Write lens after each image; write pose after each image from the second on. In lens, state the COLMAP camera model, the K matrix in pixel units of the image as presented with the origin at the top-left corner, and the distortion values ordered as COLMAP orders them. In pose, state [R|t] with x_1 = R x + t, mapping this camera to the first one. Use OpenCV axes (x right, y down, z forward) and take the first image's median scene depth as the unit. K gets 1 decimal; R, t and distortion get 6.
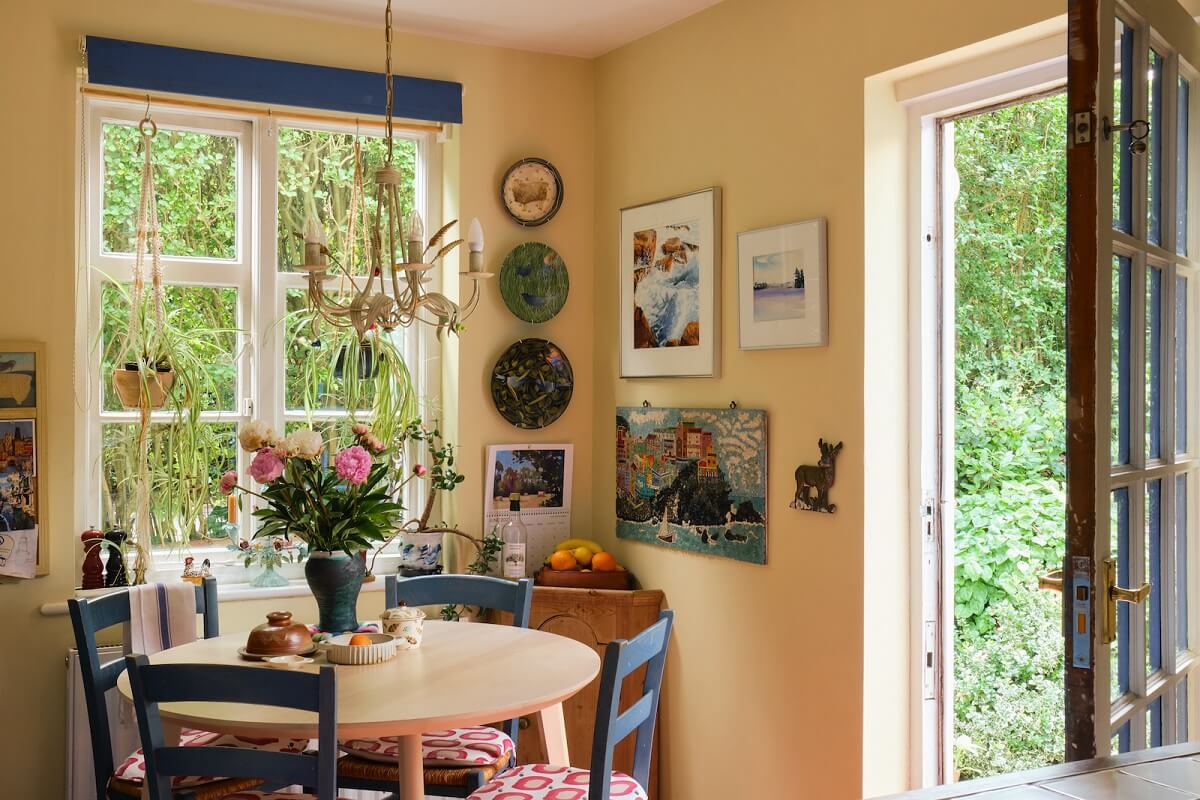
lens RADIAL K [[1258.0, 0, 600.0], [0, 1258.0, 400.0], [0, 0, 1]] dist [0.097435, 0.008240]
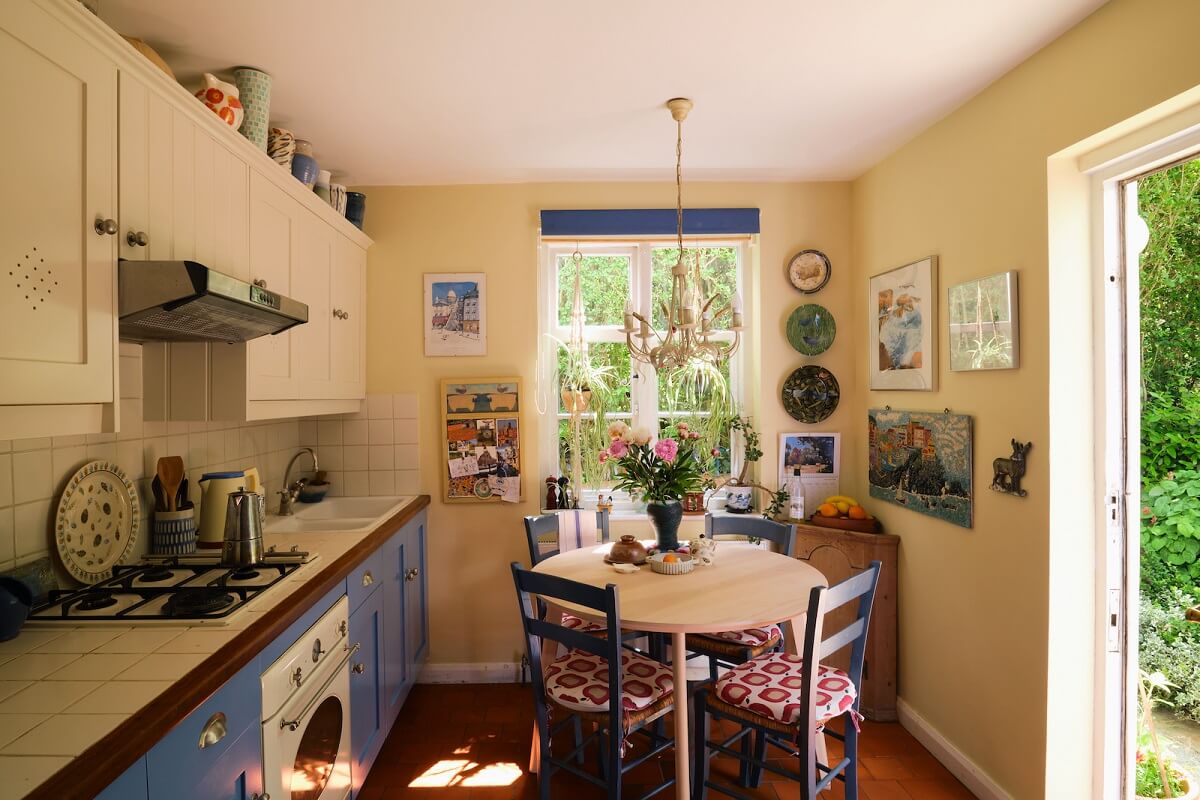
lens RADIAL K [[656.6, 0, 600.0], [0, 656.6, 400.0], [0, 0, 1]] dist [0.015516, -0.002214]
pose [[0.896292, -0.003132, -0.443453, 0.080159], [0.007721, 0.999934, 0.008541, -0.016128], [0.443397, -0.011079, 0.896257, 0.165498]]
